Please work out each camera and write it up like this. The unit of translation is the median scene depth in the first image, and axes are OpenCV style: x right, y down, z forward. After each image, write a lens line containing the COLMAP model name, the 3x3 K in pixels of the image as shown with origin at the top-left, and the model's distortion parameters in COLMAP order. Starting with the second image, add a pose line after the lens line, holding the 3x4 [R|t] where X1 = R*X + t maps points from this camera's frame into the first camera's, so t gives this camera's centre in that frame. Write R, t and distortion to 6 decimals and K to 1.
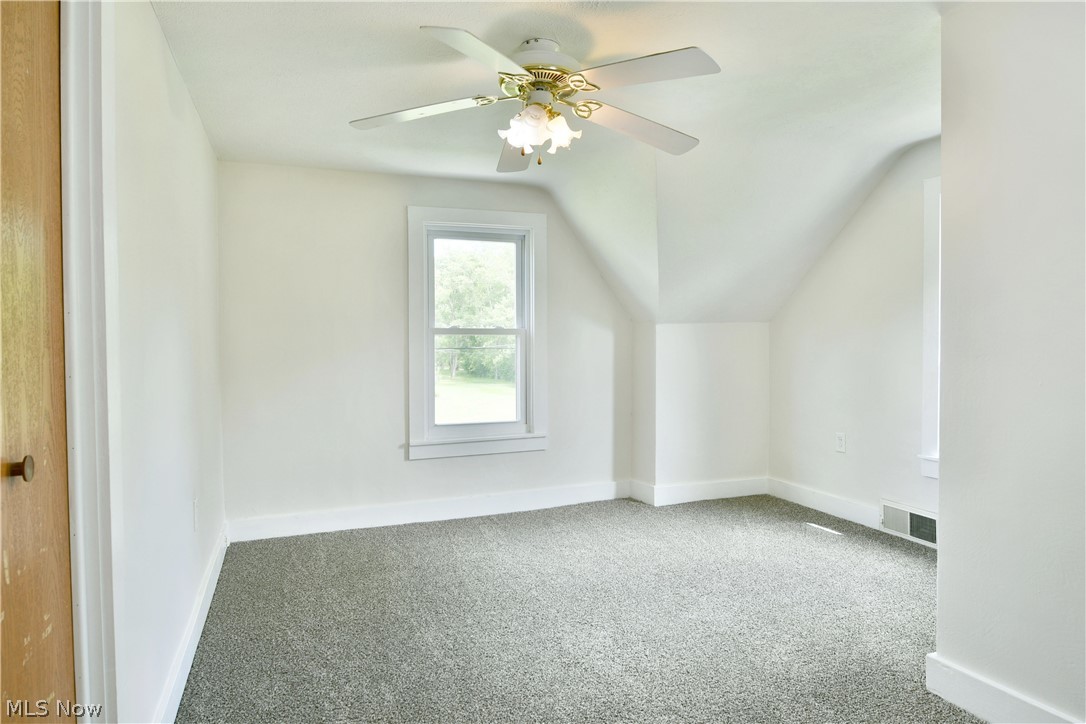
lens RADIAL K [[665.7, 0, 541.1], [0, 665.7, 369.1], [0, 0, 1]] dist [-0.015721, -0.001826]
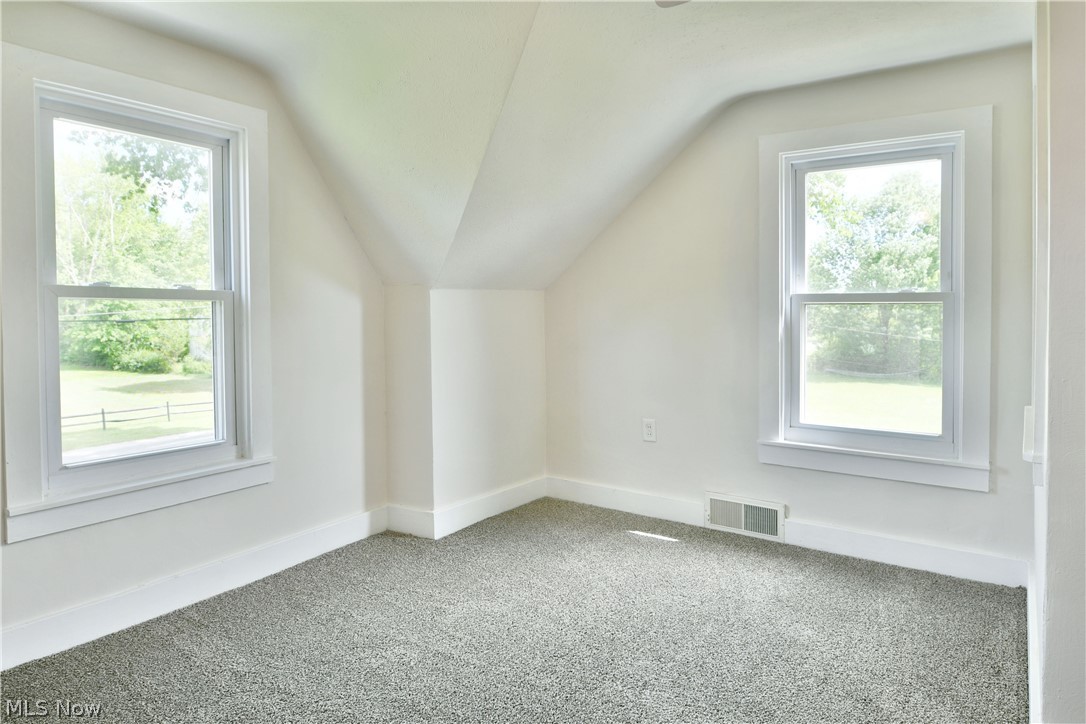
lens RADIAL K [[649.1, 0, 537.8], [0, 649.1, 338.5], [0, 0, 1]] dist [-0.008082, -0.004826]
pose [[0.814959, -0.015656, 0.579307, -0.145009], [0.017249, 0.999847, 0.002756, -0.013392], [-0.579262, 0.007747, 0.815105, 0.356059]]
